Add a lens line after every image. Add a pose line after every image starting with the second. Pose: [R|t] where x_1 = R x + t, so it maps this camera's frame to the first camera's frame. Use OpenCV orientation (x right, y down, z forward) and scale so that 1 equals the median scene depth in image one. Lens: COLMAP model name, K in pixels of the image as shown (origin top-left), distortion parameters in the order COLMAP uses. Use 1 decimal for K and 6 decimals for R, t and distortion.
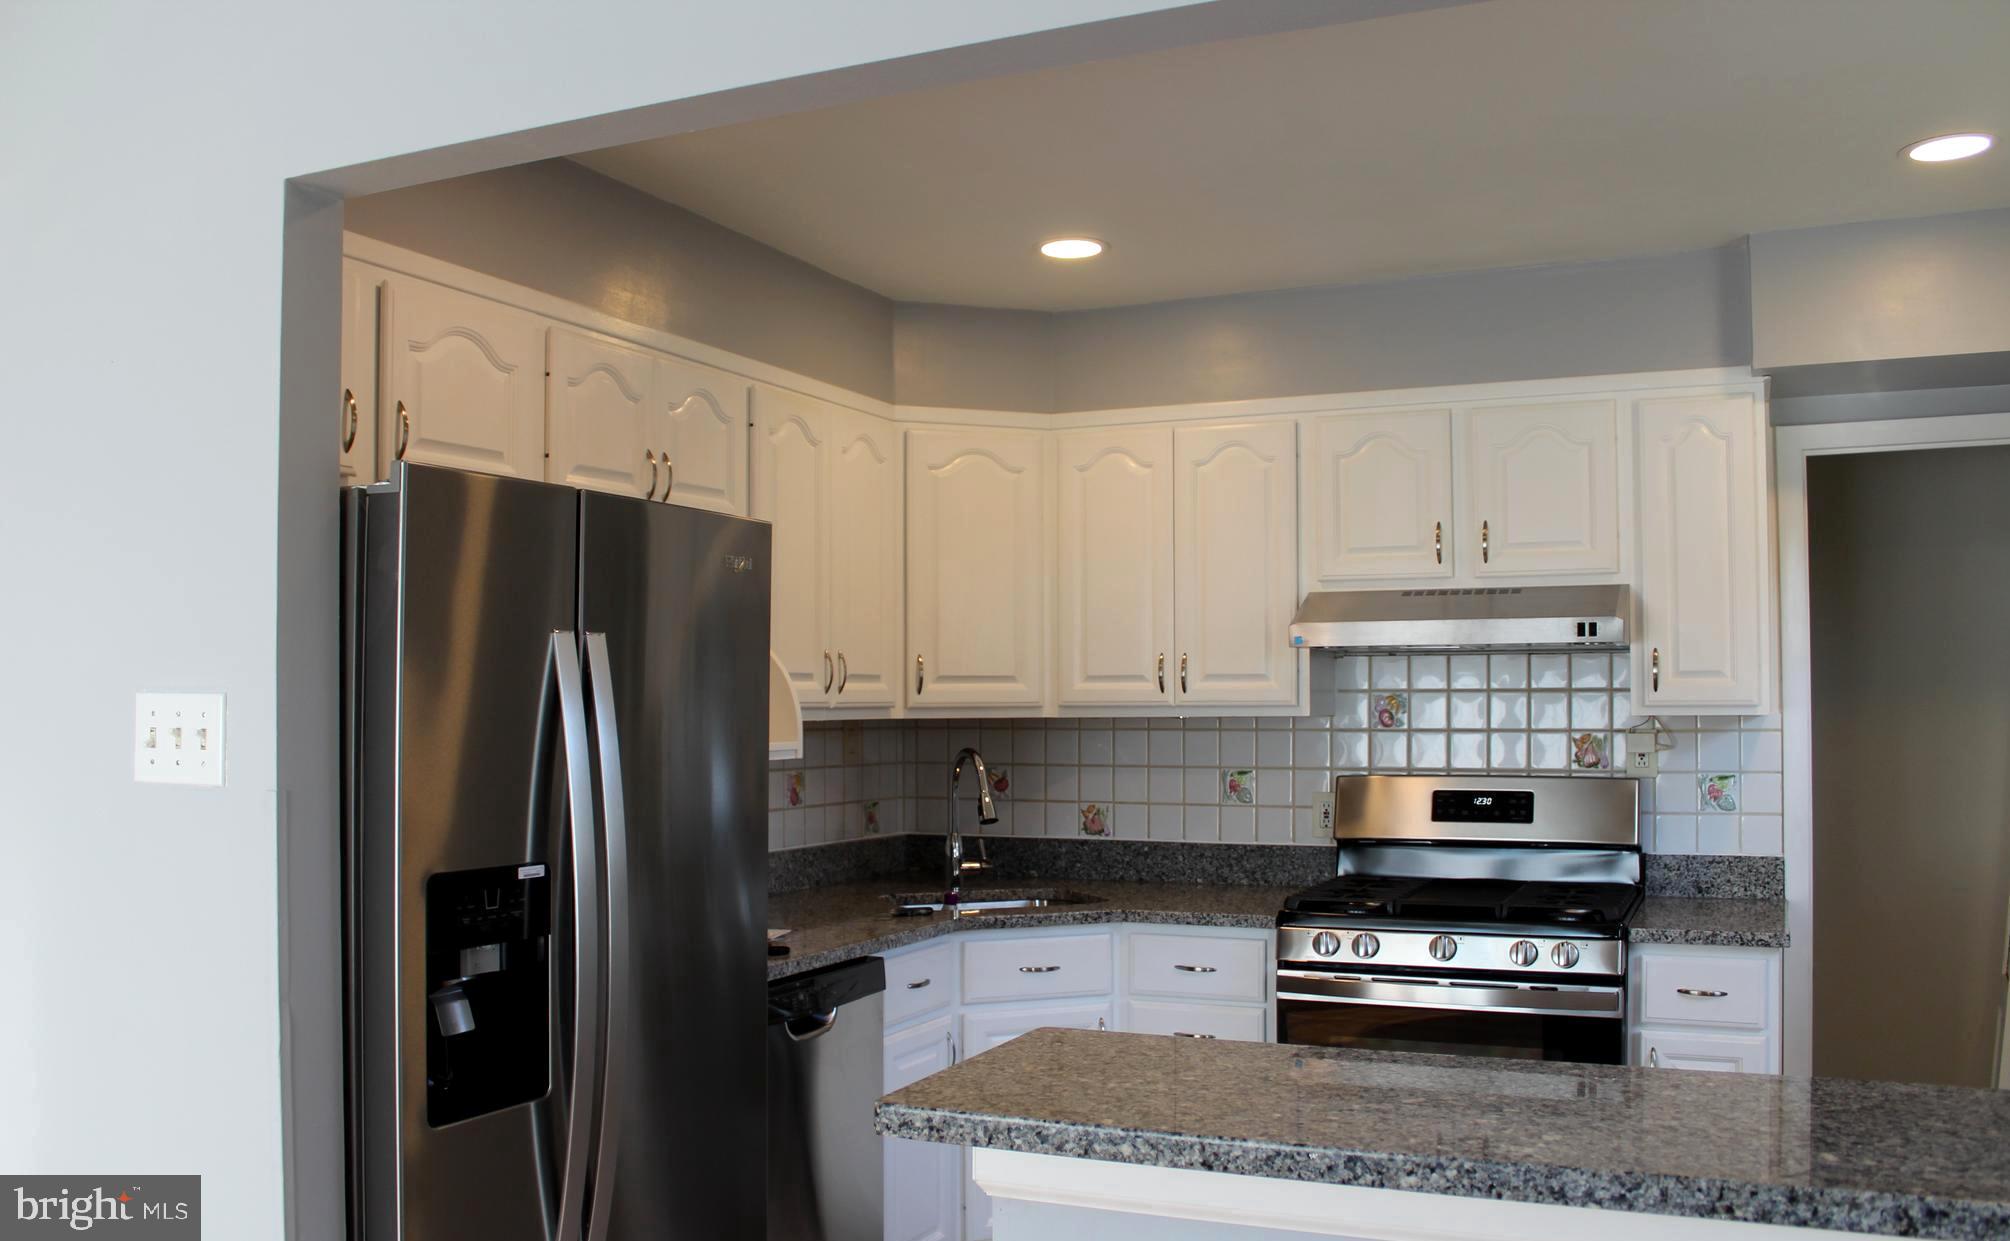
lens RADIAL K [[1713.2, 0, 1005.3], [0, 1713.2, 683.2], [0, 0, 1]] dist [-0.184570, 0.175627]
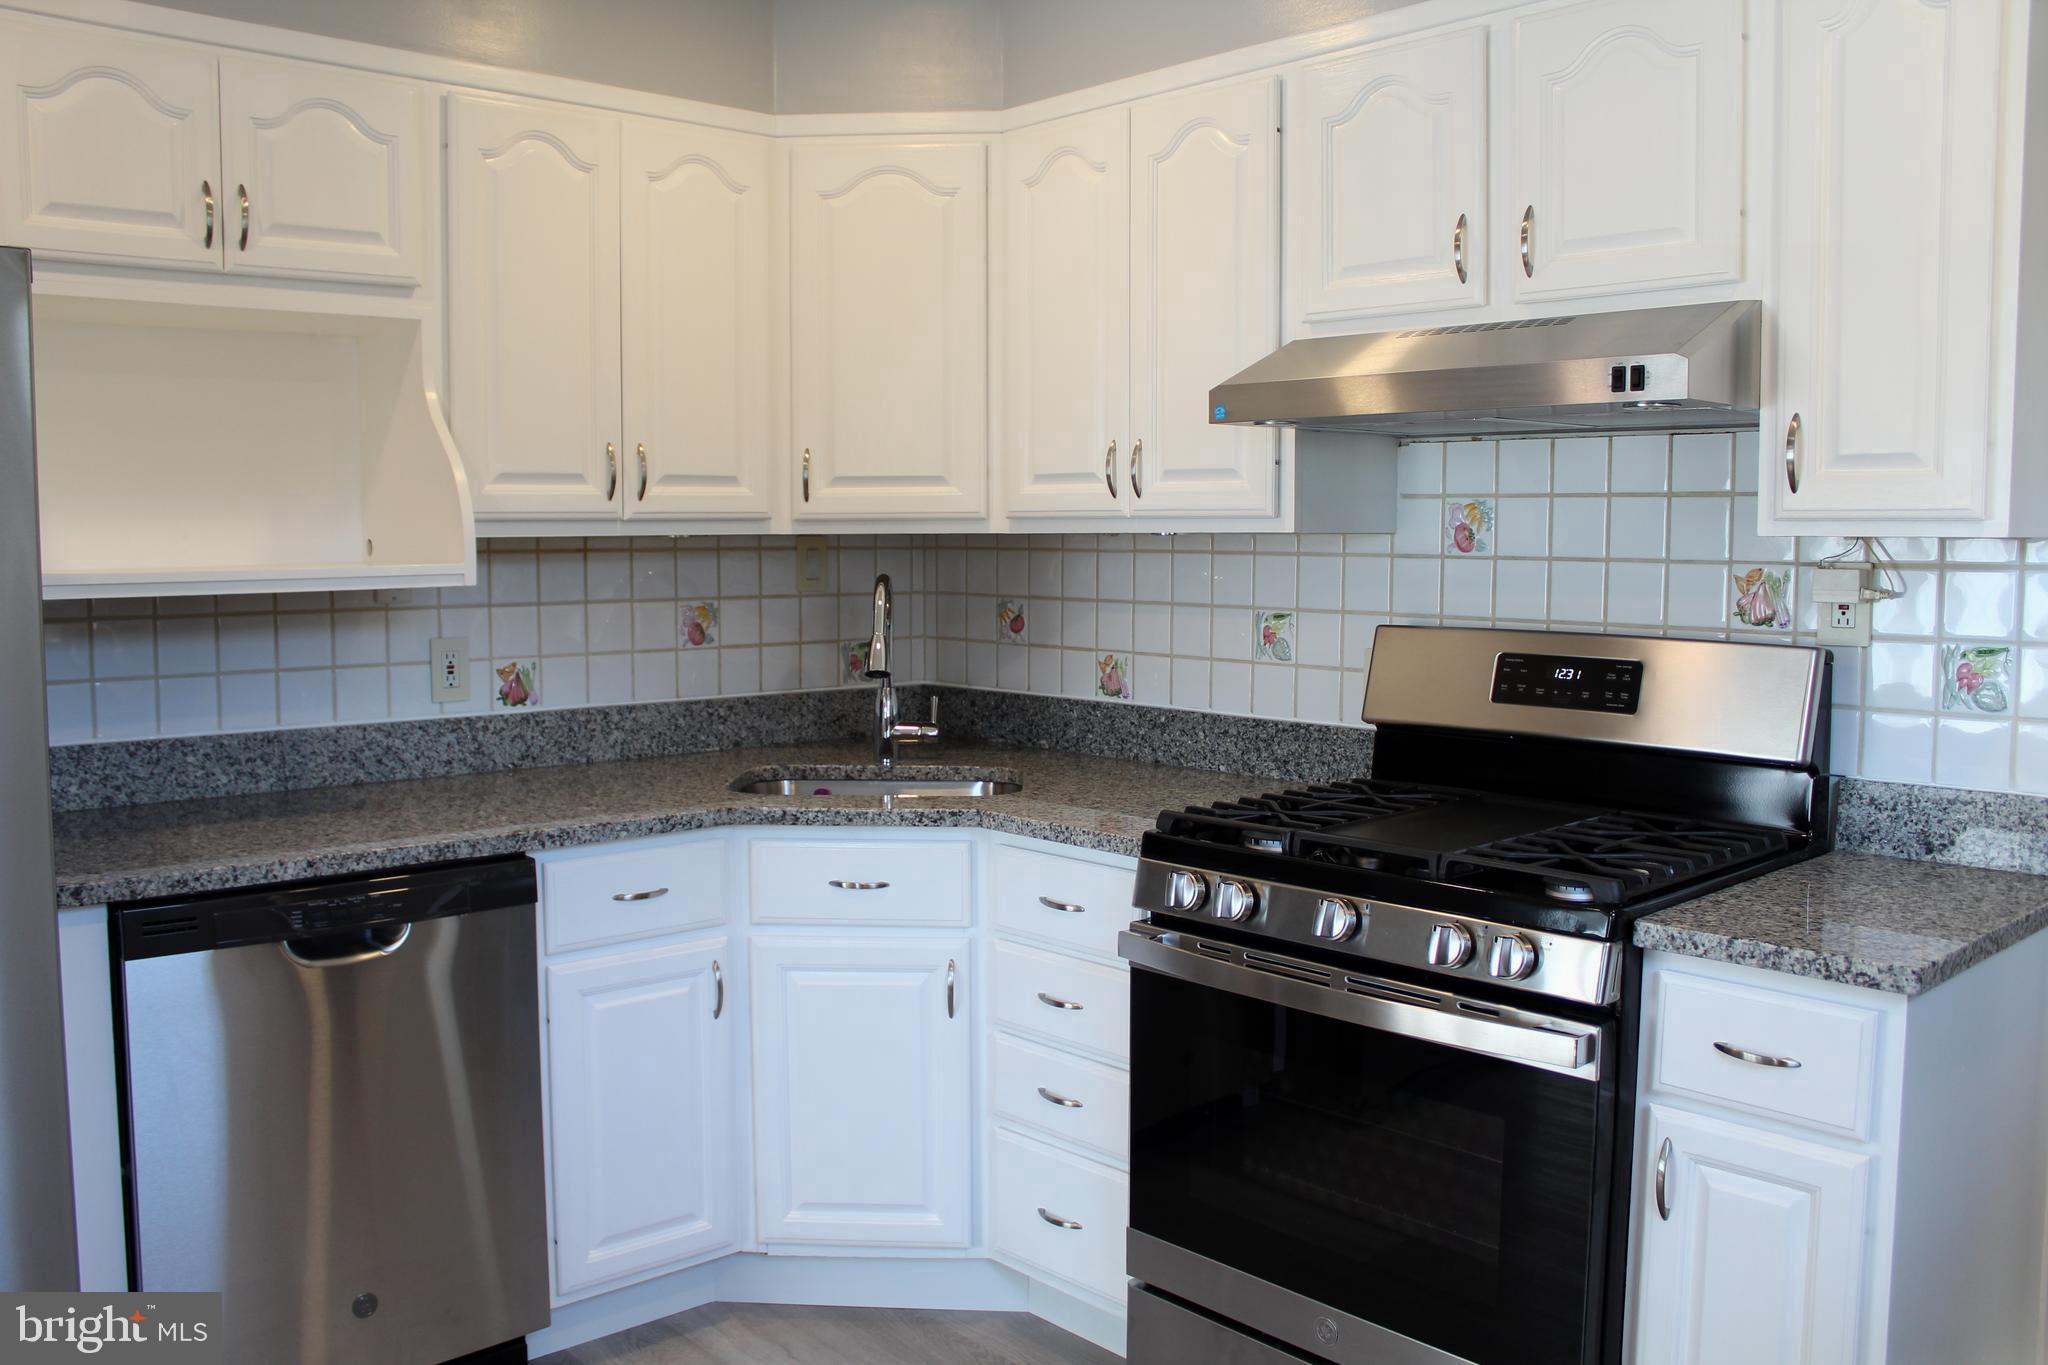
lens RADIAL K [[1699.7, 0, 1024.0], [0, 1699.7, 682.5], [0, 0, 1]] dist [-0.164950, 0.139642]
pose [[0.918947, 0.038160, -0.392530, 0.330358], [0.001639, 0.994930, 0.100559, 0.010832], [0.394377, -0.093052, 0.914225, 0.352387]]
